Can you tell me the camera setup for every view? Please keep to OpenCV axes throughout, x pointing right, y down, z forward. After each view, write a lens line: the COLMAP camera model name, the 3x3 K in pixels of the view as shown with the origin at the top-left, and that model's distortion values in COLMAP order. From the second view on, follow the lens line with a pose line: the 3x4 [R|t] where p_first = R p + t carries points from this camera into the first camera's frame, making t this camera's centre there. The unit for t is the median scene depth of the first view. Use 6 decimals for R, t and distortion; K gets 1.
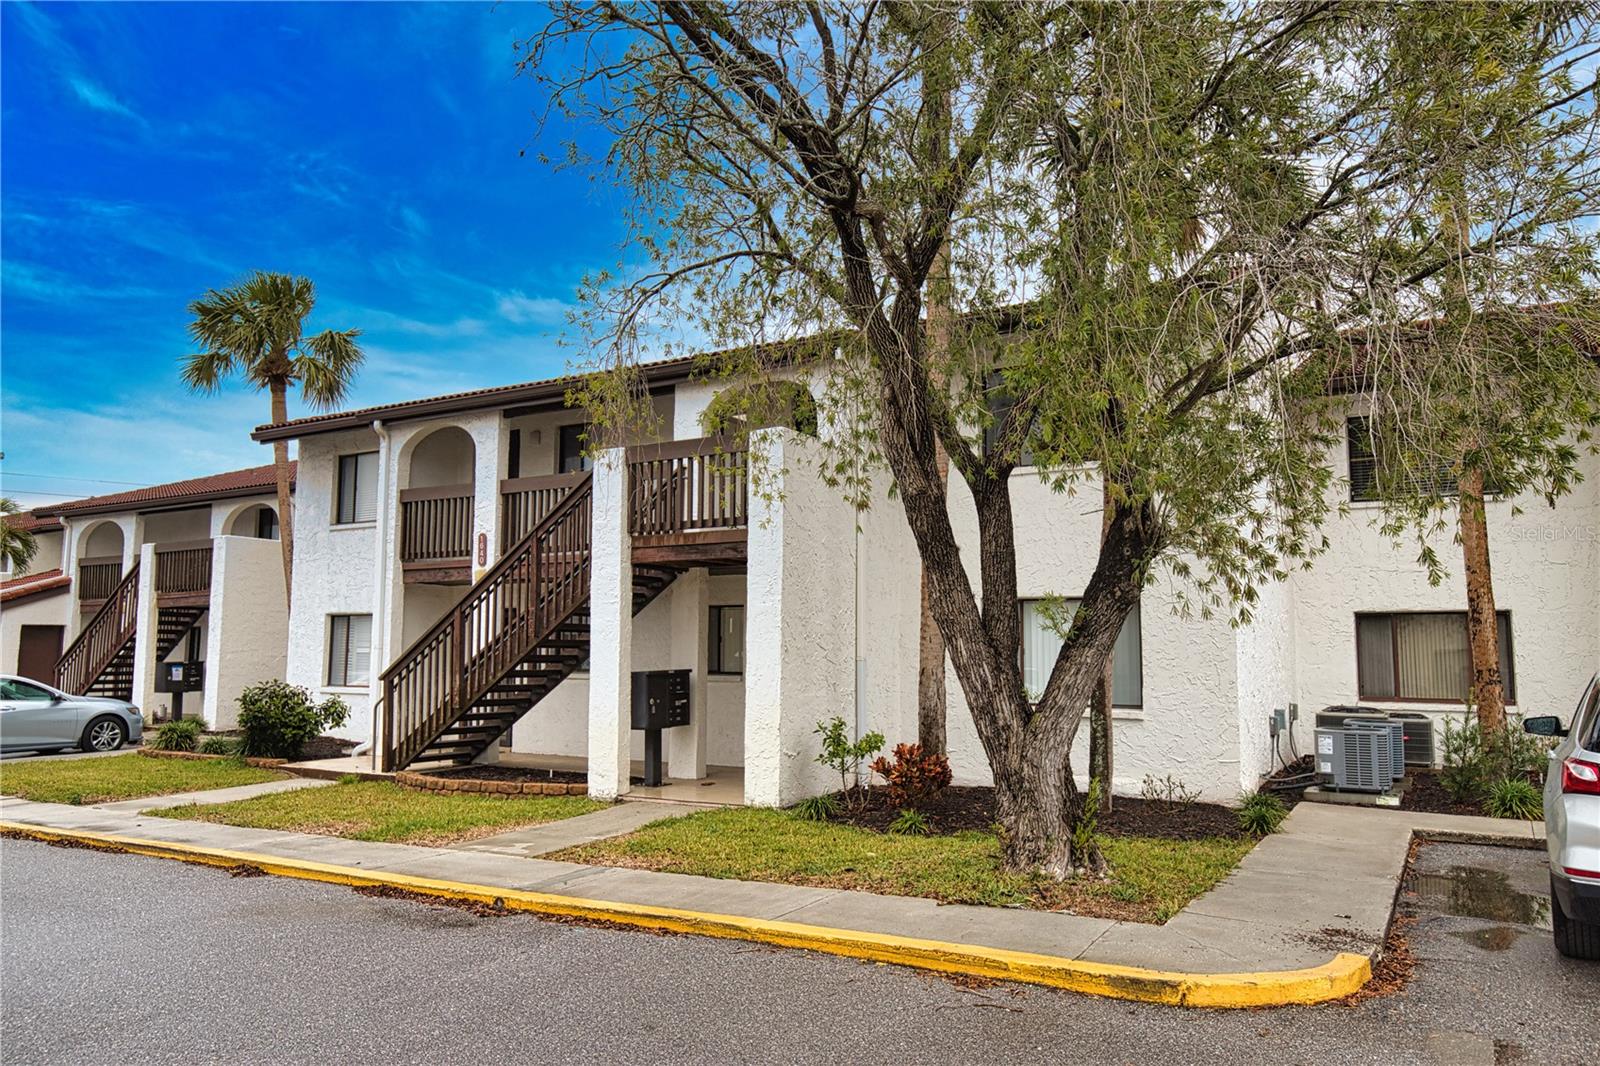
lens RADIAL K [[1134.9, 0, 803.3], [0, 1134.9, 534.5], [0, 0, 1]] dist [0.010465, 0.004788]
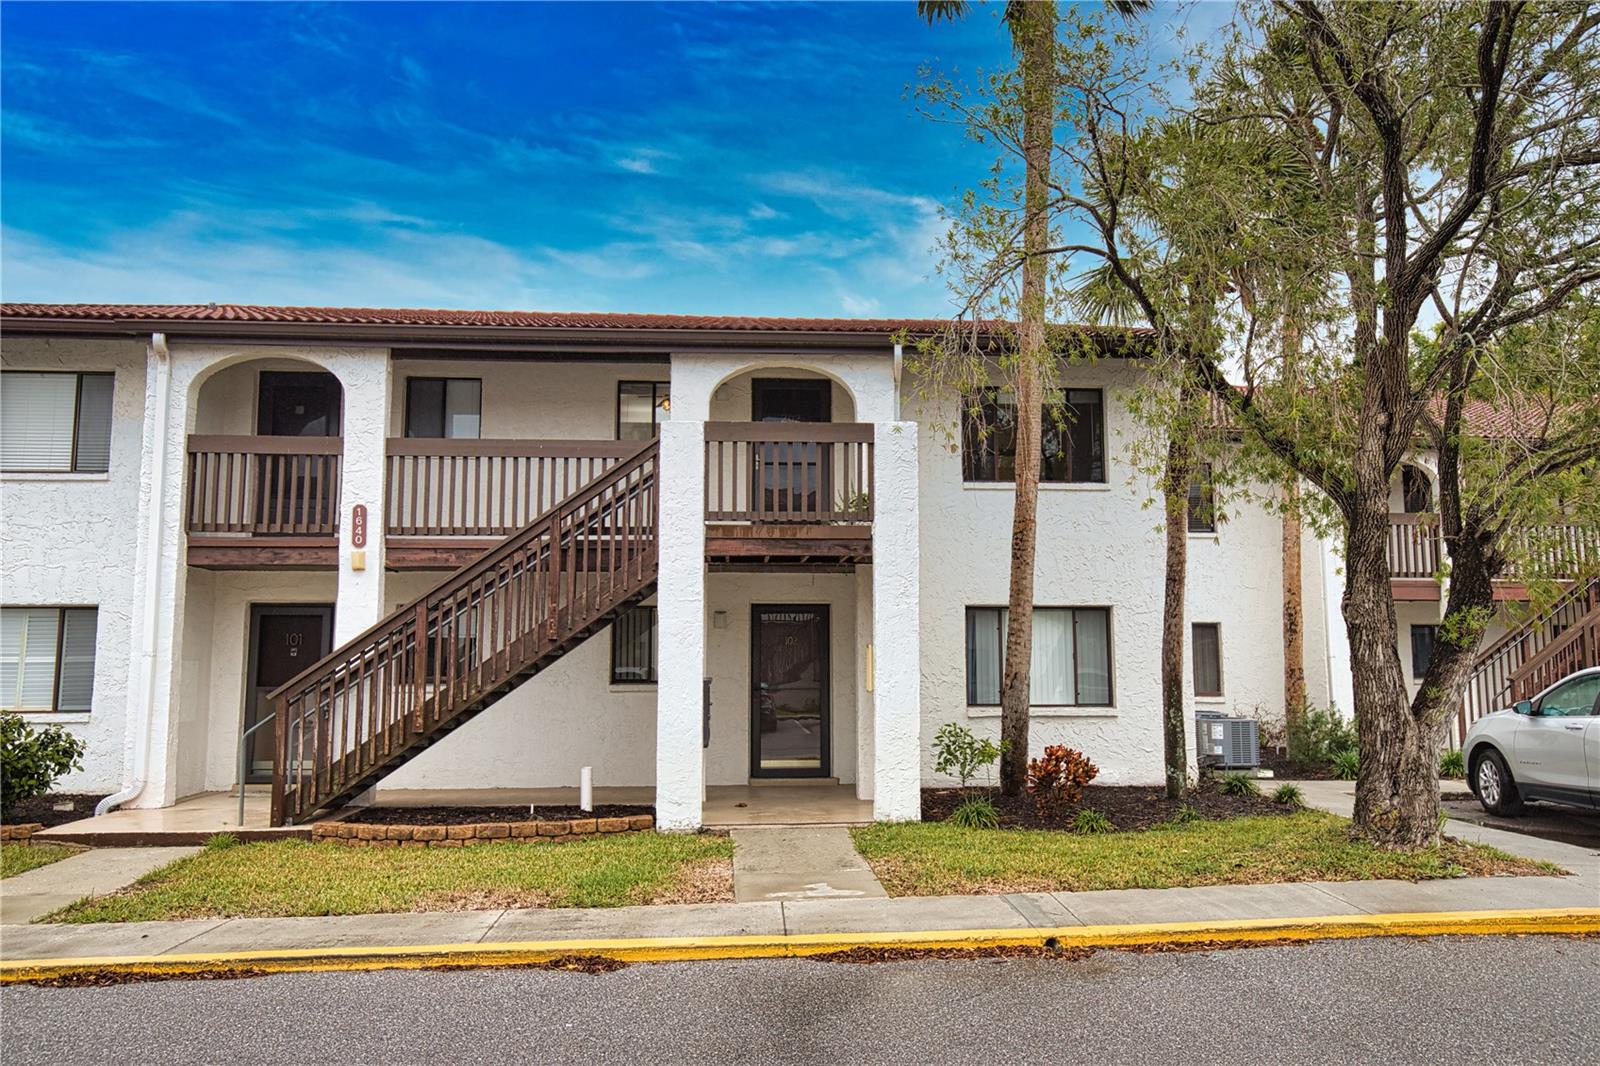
lens RADIAL K [[1134.9, 0, 802.3], [0, 1134.9, 529.9], [0, 0, 1]] dist [0.010465, 0.004788]
pose [[0.815273, 0.060977, 0.575857, -0.592183], [-0.055584, 0.998089, -0.026993, 0.024778], [-0.576402, -0.010001, 0.817105, 0.248190]]
